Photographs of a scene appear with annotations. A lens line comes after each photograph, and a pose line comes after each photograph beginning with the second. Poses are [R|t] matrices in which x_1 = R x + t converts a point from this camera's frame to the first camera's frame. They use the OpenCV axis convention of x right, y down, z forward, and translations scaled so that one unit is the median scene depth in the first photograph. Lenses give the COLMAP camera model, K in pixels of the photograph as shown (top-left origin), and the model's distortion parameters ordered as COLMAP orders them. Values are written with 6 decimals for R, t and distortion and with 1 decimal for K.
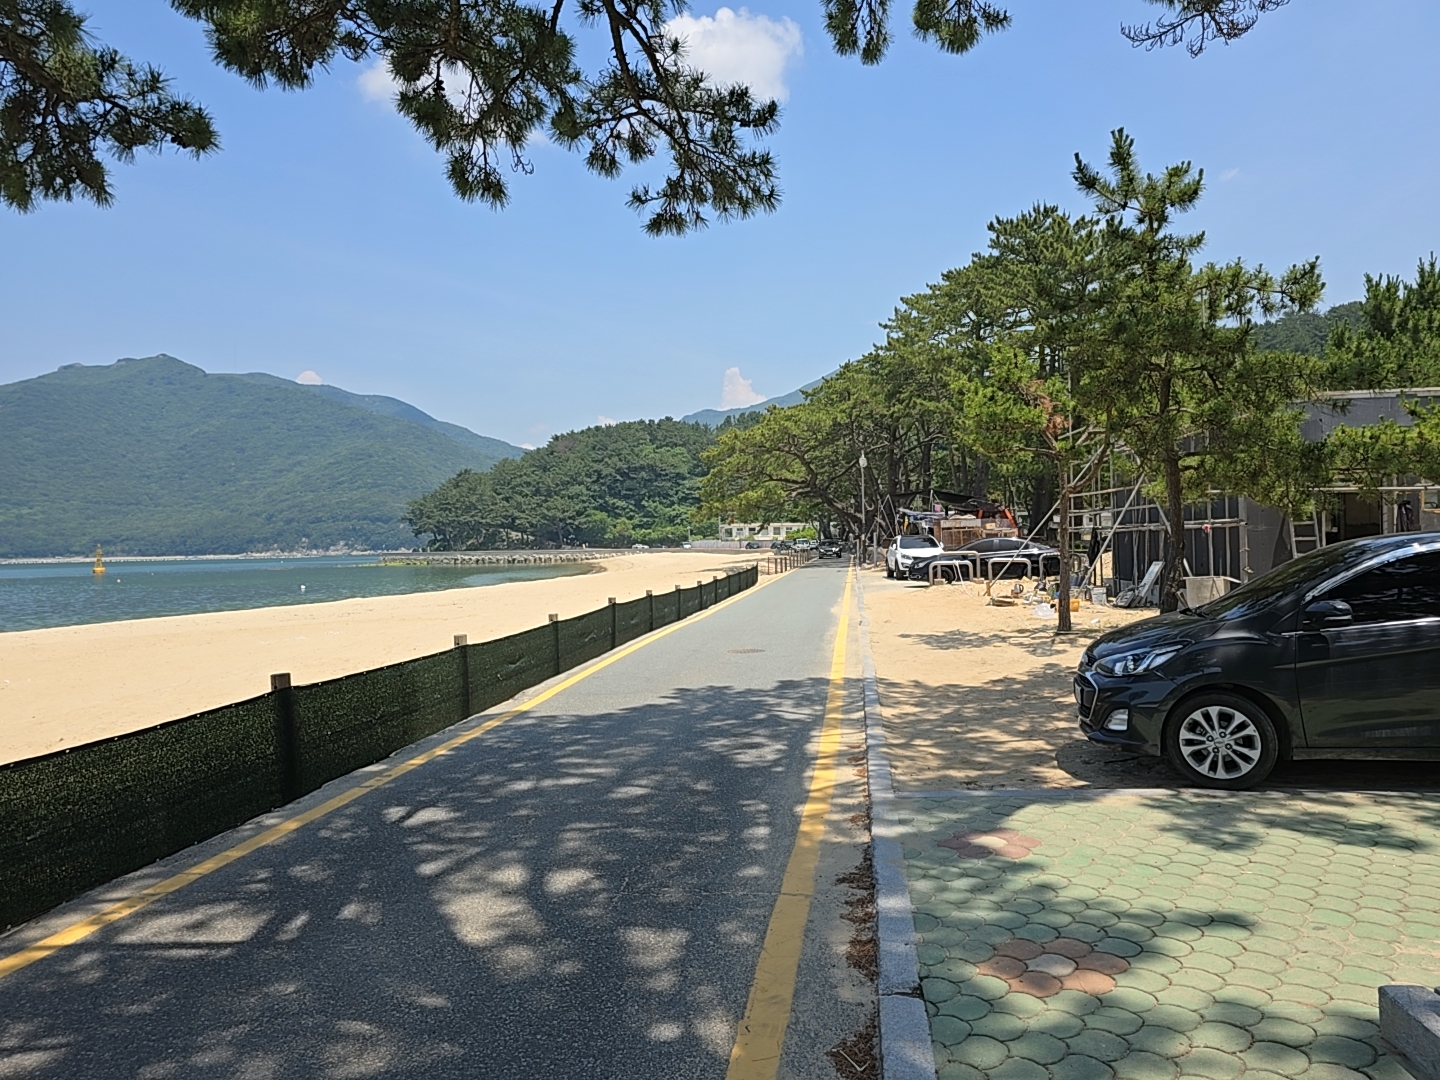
lens RADIAL K [[970.2, 0, 719.4], [0, 970.2, 542.2], [0, 0, 1]] dist [0.061908, -0.050099]
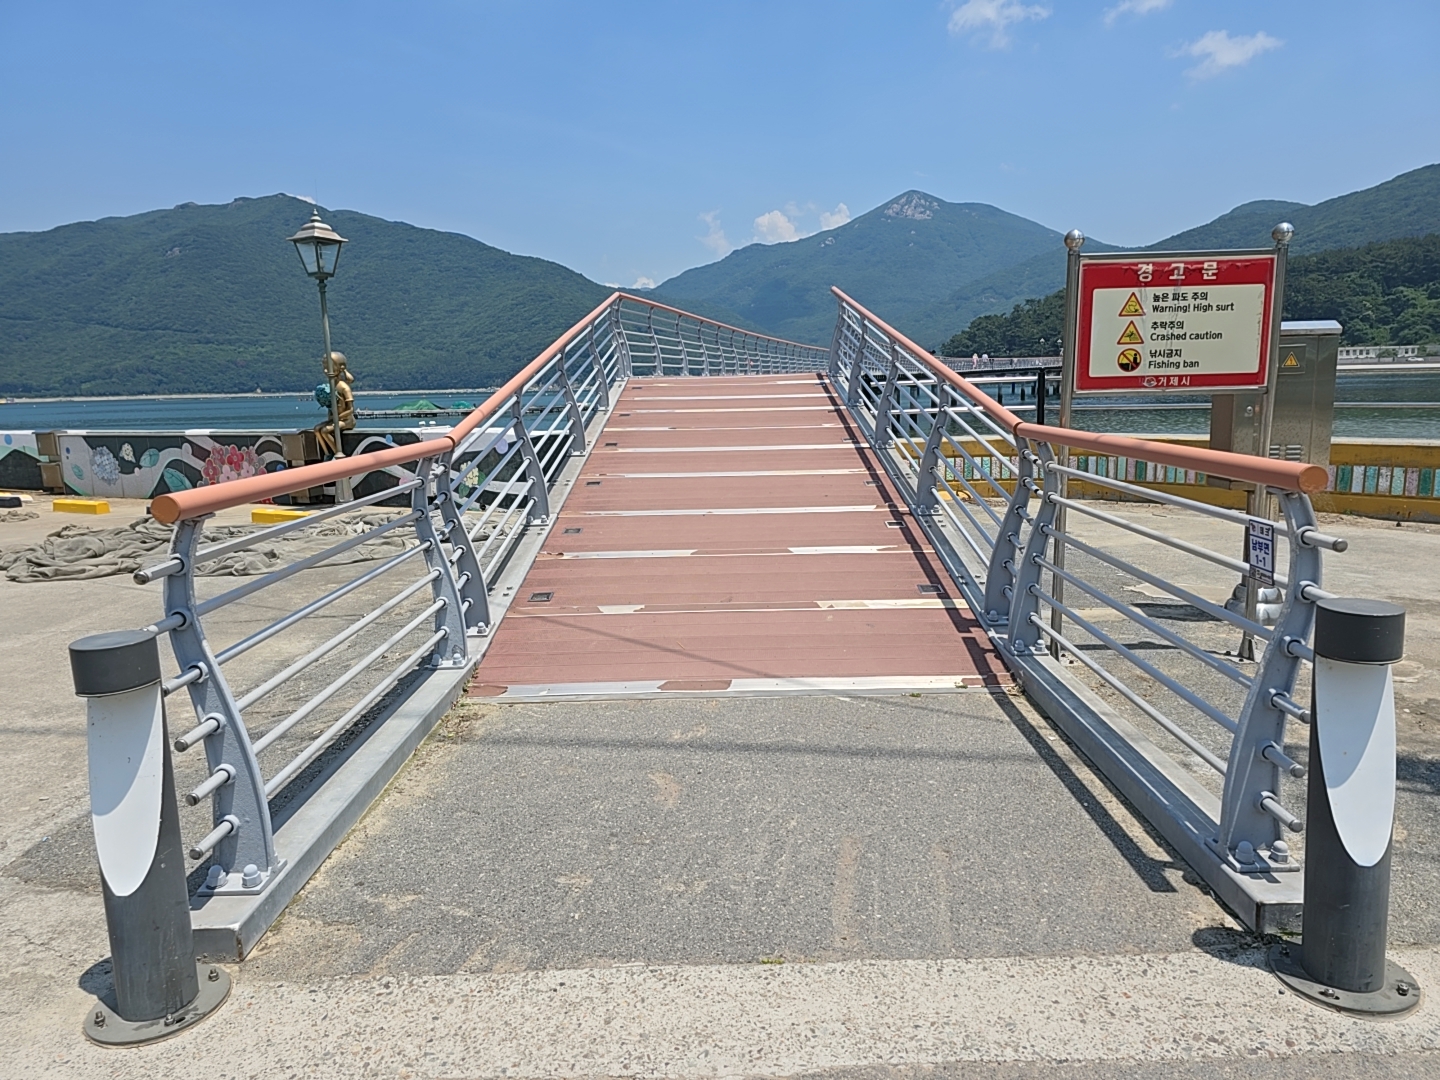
lens RADIAL K [[970.2, 0, 723.7], [0, 970.2, 537.4], [0, 0, 1]] dist [0.061908, -0.050099]
pose [[0.999526, -0.013251, 0.027791, -0.207479], [0.008649, 0.987141, 0.159618, 0.004189], [-0.029549, -0.159302, 0.986788, -0.121058]]
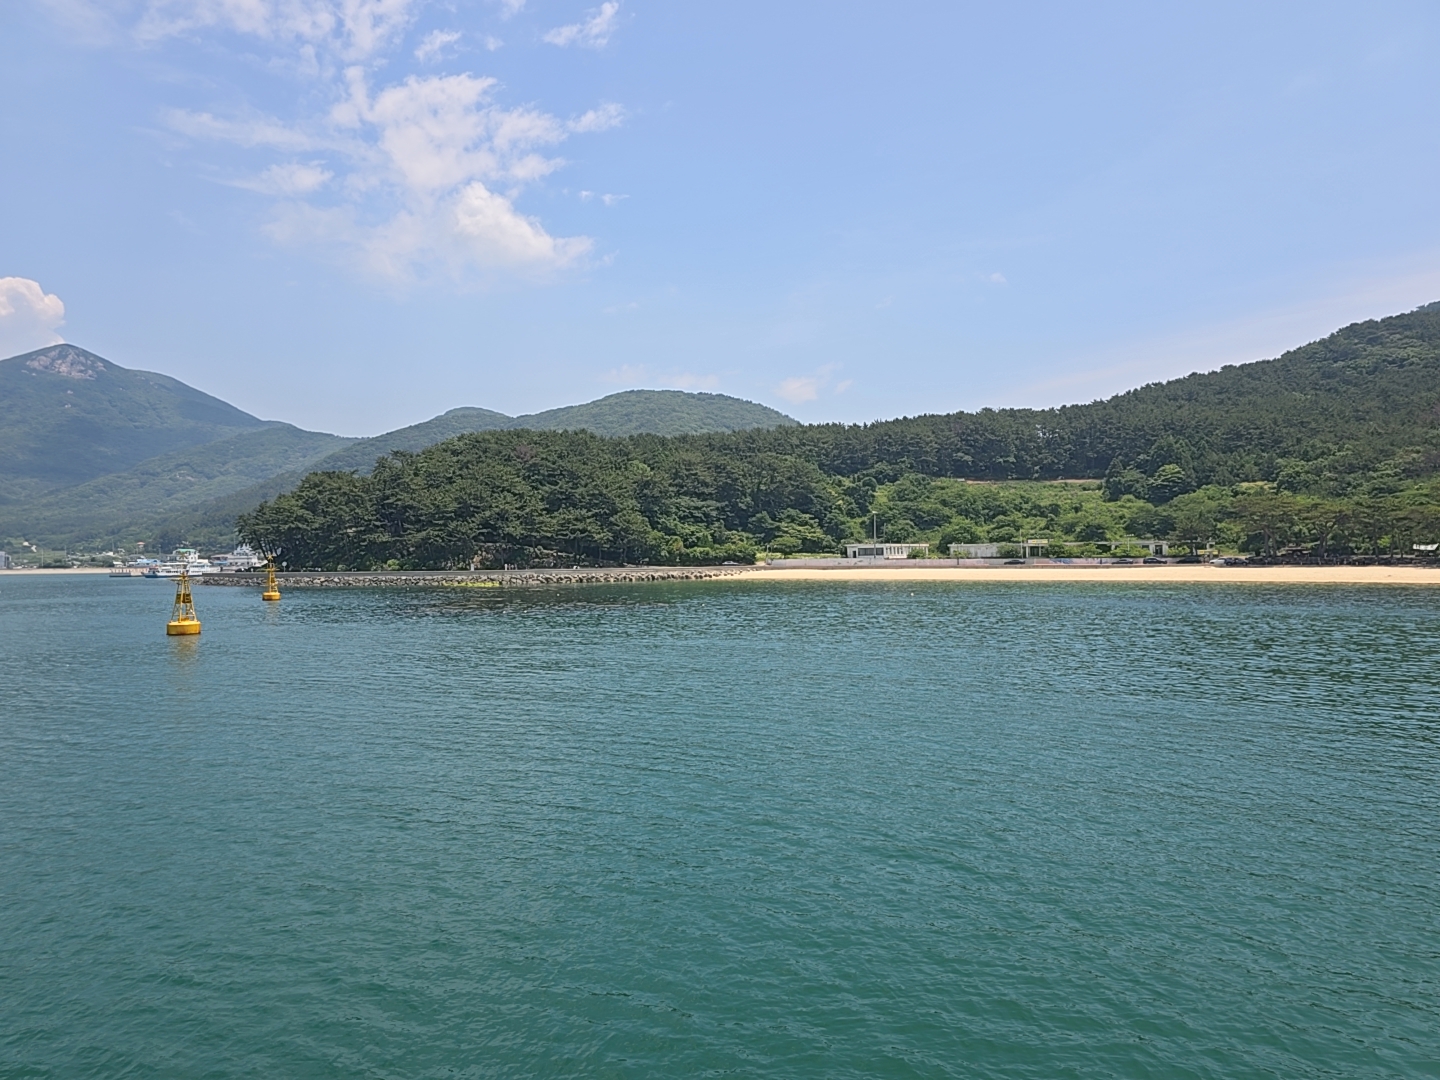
lens RADIAL K [[970.2, 0, 717.1], [0, 970.2, 539.6], [0, 0, 1]] dist [0.061908, -0.050099]
pose [[0.691080, 0.023434, 0.722398, -0.189950], [-0.002672, 0.999550, -0.029869, 0.002012], [-0.722773, 0.018712, 0.690832, 0.070327]]
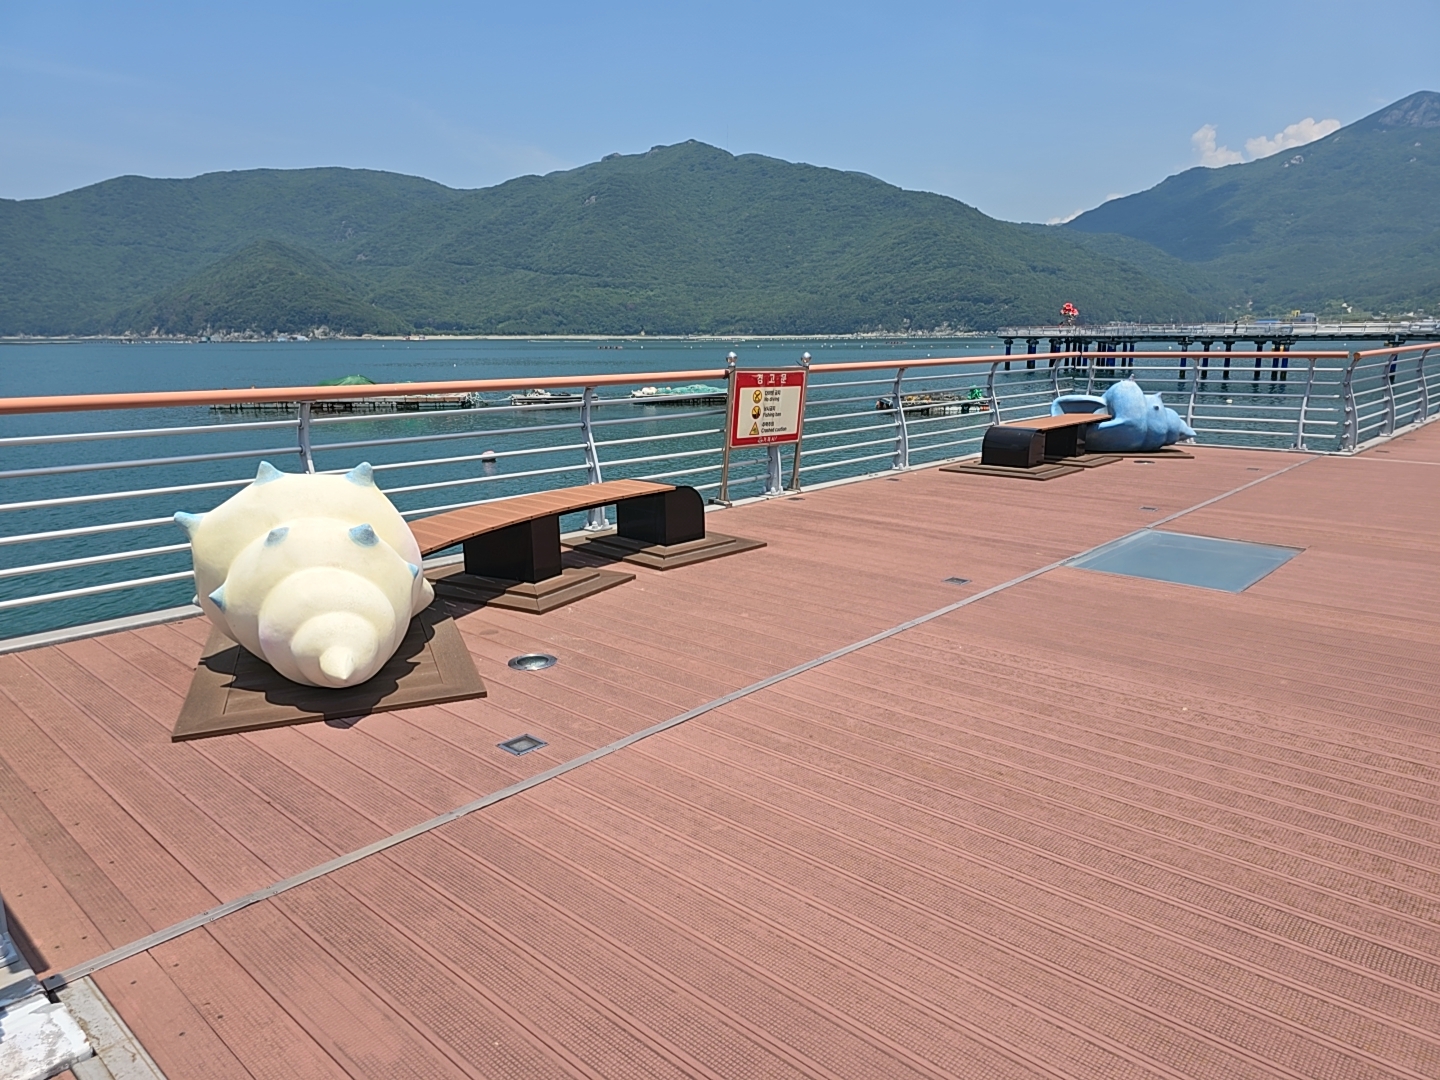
lens RADIAL K [[970.2, 0, 721.0], [0, 970.2, 541.3], [0, 0, 1]] dist [0.061908, -0.050099]
pose [[0.932891, 0.087296, -0.349419, -0.193534], [-0.009819, 0.975985, 0.217616, 0.002539], [0.360025, -0.199581, 0.911345, -0.054165]]
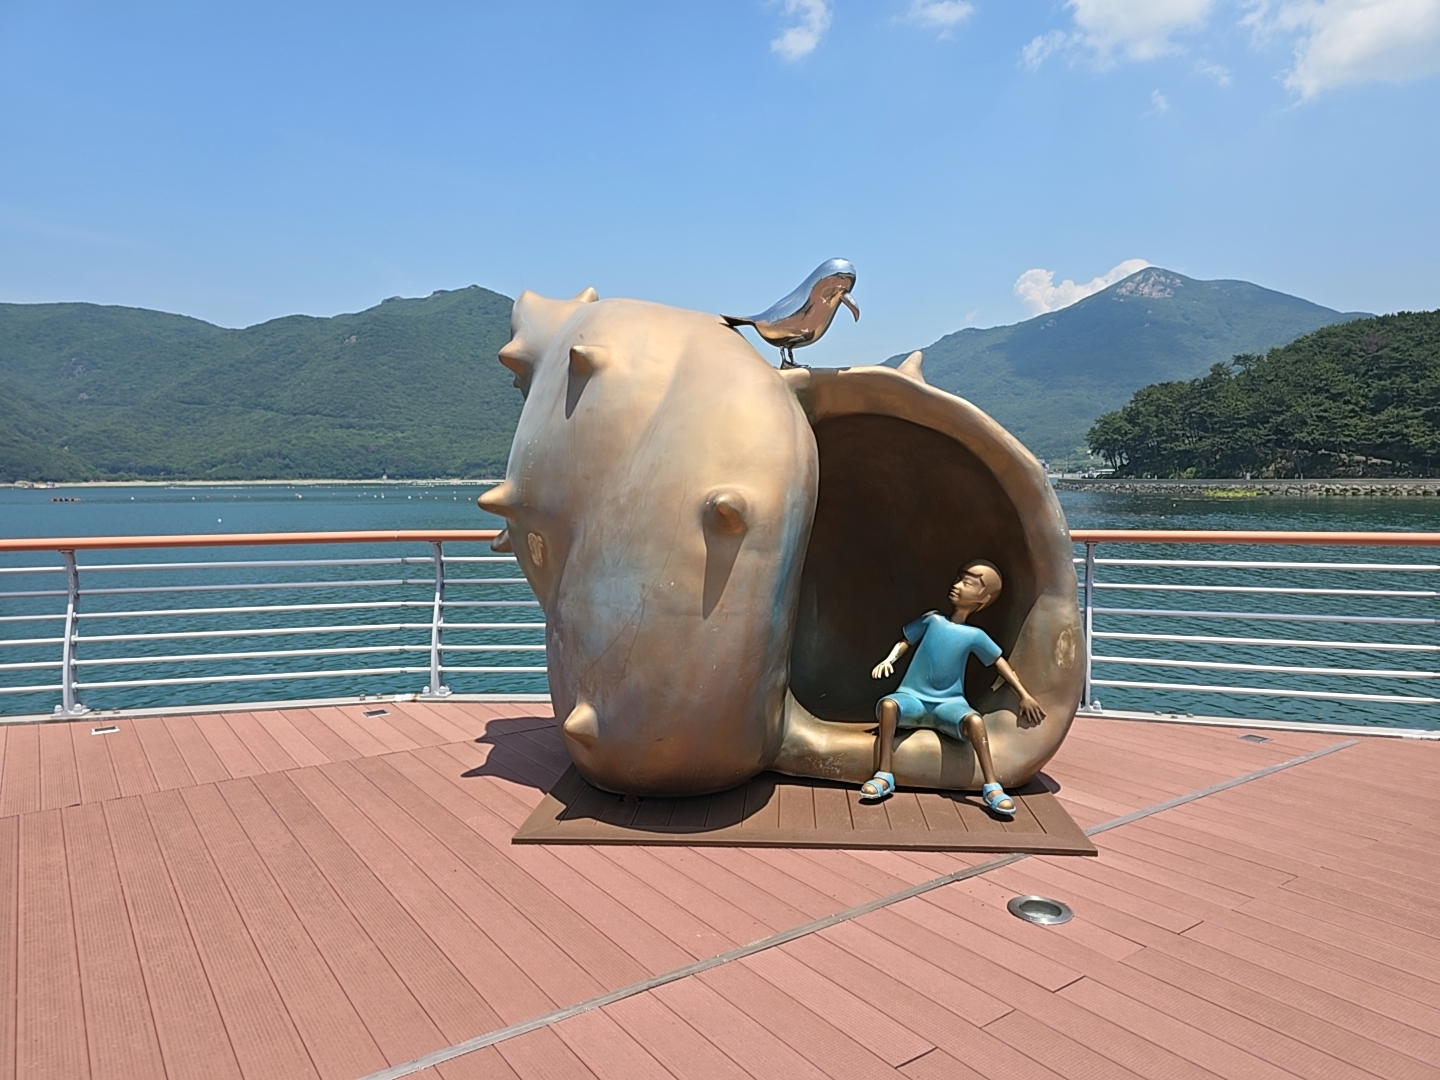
lens RADIAL K [[970.2, 0, 722.0], [0, 970.2, 533.7], [0, 0, 1]] dist [0.061908, -0.050099]
pose [[0.979649, 0.021389, -0.199576, -0.141280], [-0.008114, 0.997713, 0.067101, 0.000974], [0.200555, -0.064116, 0.977582, 0.032795]]
